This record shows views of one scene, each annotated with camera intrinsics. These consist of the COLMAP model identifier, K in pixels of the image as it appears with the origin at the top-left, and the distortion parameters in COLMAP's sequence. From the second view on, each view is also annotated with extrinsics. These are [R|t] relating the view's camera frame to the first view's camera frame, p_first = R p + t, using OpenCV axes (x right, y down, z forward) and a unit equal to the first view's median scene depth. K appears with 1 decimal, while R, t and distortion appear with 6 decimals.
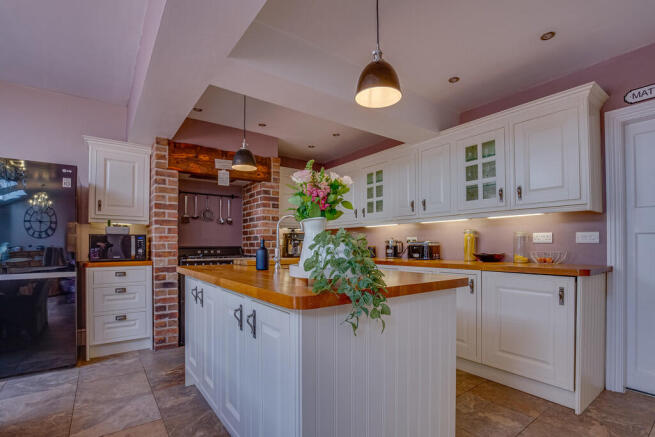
lens RADIAL K [[316.1, 0, 331.5], [0, 316.1, 246.0], [0, 0, 1]] dist [-0.041135, 0.009824]
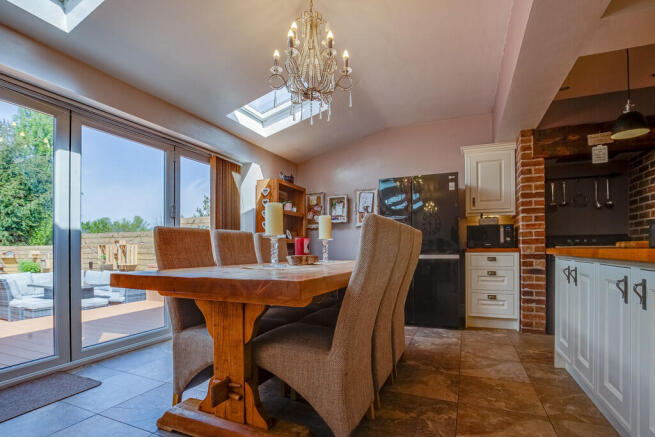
lens RADIAL K [[316.1, 0, 331.5], [0, 316.1, 246.0], [0, 0, 1]] dist [-0.041135, 0.009824]
pose [[0.499297, -0.005127, -0.866416, 0.026454], [0.008056, 0.999967, -0.001275, 0.037199], [0.866393, -0.006343, 0.499322, -0.085579]]
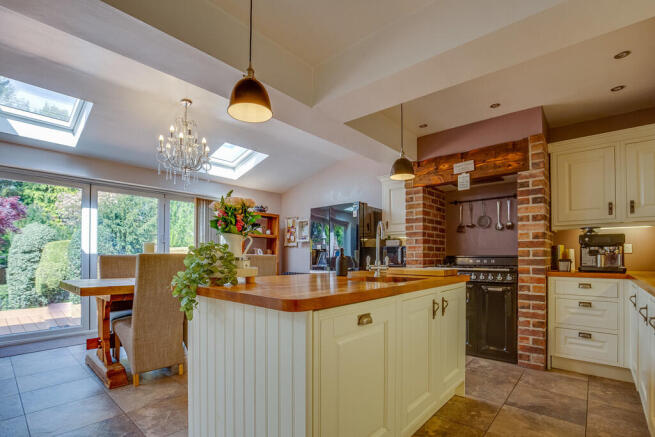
lens RADIAL K [[316.1, 0, 331.5], [0, 316.1, 246.0], [0, 0, 1]] dist [-0.041135, 0.009824]
pose [[0.202343, -0.027159, -0.978938, 0.532827], [0.003903, 0.999630, -0.026926, -0.003839], [0.979307, 0.001628, 0.202374, 0.477046]]
